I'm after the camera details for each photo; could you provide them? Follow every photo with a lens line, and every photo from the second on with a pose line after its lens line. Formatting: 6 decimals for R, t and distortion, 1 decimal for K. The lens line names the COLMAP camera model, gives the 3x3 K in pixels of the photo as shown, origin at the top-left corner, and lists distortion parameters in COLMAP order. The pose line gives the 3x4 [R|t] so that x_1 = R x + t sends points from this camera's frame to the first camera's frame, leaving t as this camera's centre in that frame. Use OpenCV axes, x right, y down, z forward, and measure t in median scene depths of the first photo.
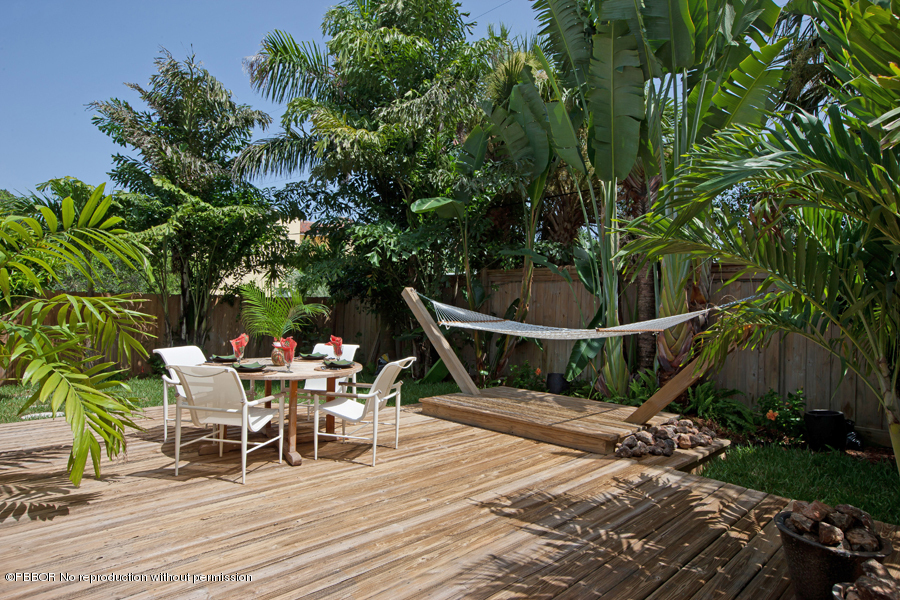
lens RADIAL K [[544.9, 0, 450.0], [0, 544.9, 300.0], [0, 0, 1]] dist [-0.075228, 0.080202]
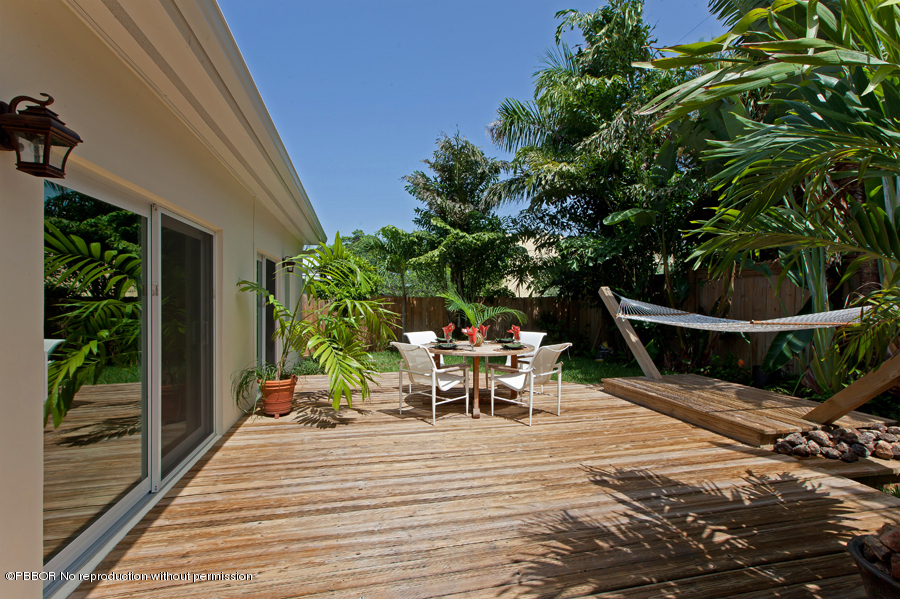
lens RADIAL K [[419.7, 0, 450.0], [0, 419.7, 299.5], [0, 0, 1]] dist [-0.001110, 0.000592]
pose [[0.850387, -0.020312, -0.525766, 0.141342], [0.021161, 0.999766, -0.004398, 0.002831], [0.525733, -0.007386, 0.850618, 0.029068]]
